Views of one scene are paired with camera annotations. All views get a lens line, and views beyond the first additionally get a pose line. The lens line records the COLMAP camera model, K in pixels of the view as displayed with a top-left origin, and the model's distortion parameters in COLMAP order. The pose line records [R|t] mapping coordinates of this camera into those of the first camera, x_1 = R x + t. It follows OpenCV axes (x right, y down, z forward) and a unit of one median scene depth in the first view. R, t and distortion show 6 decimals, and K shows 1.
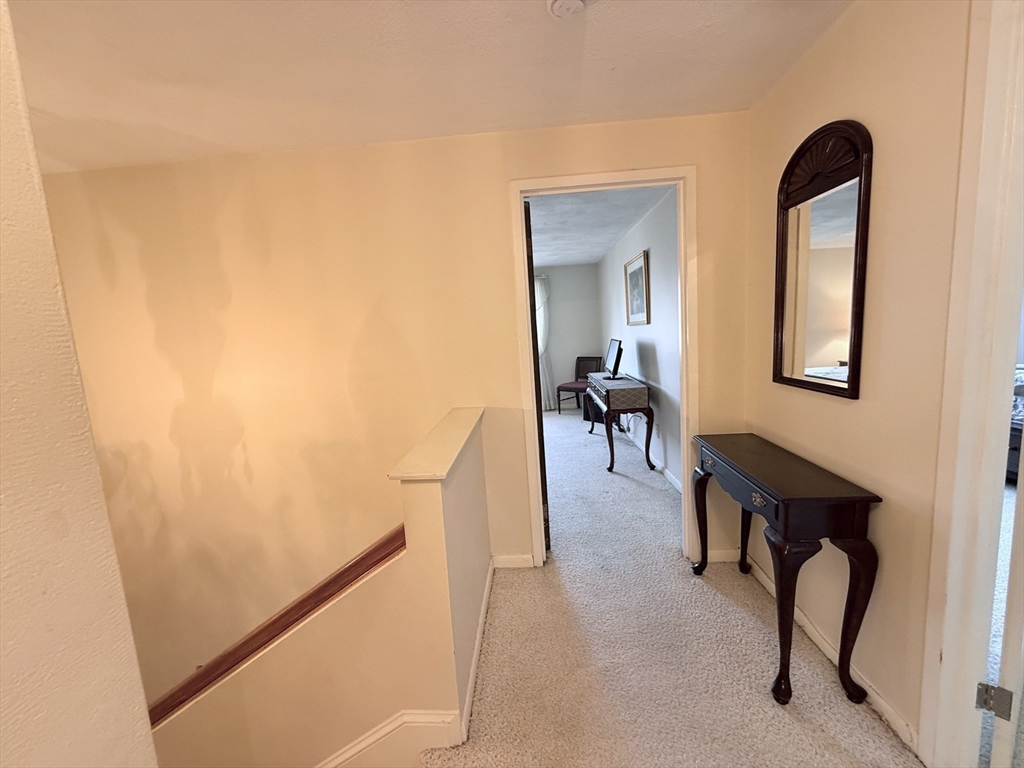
lens RADIAL K [[410.6, 0, 508.2], [0, 410.6, 384.4], [0, 0, 1]] dist [-0.000849, 0.000026]
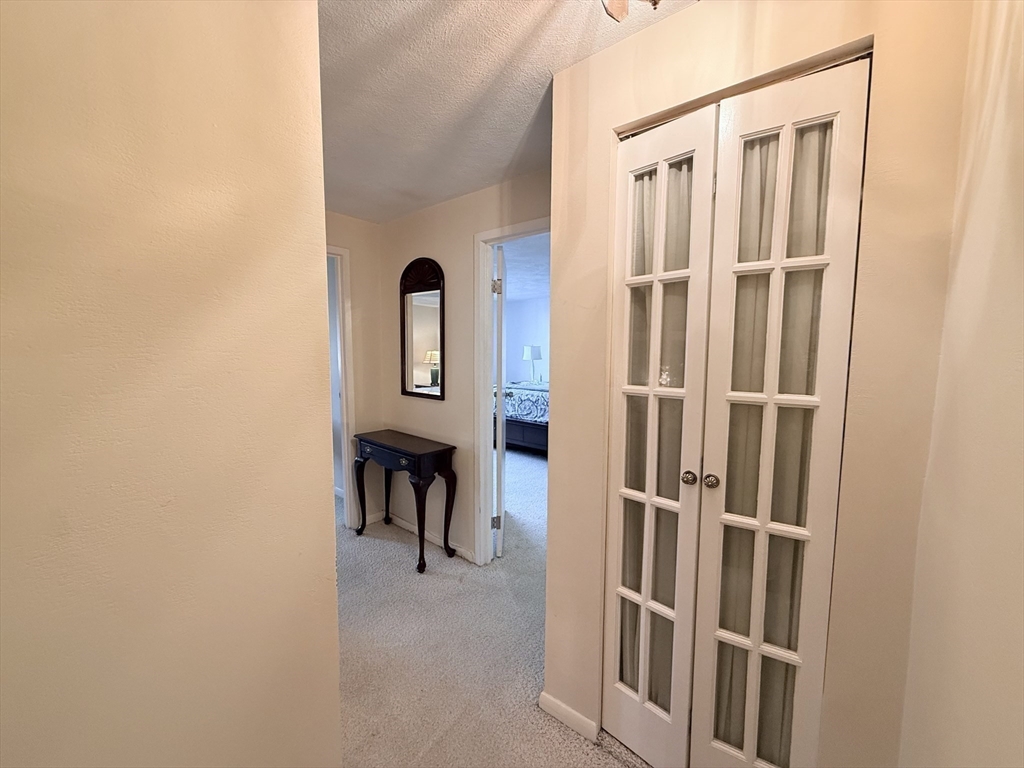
lens RADIAL K [[410.6, 0, 512.1], [0, 410.6, 382.9], [0, 0, 1]] dist [-0.000849, 0.000026]
pose [[0.605229, -0.010284, 0.795985, -0.504179], [0.059998, 0.997662, -0.032731, 0.034628], [-0.793787, 0.067567, 0.604431, -0.443900]]
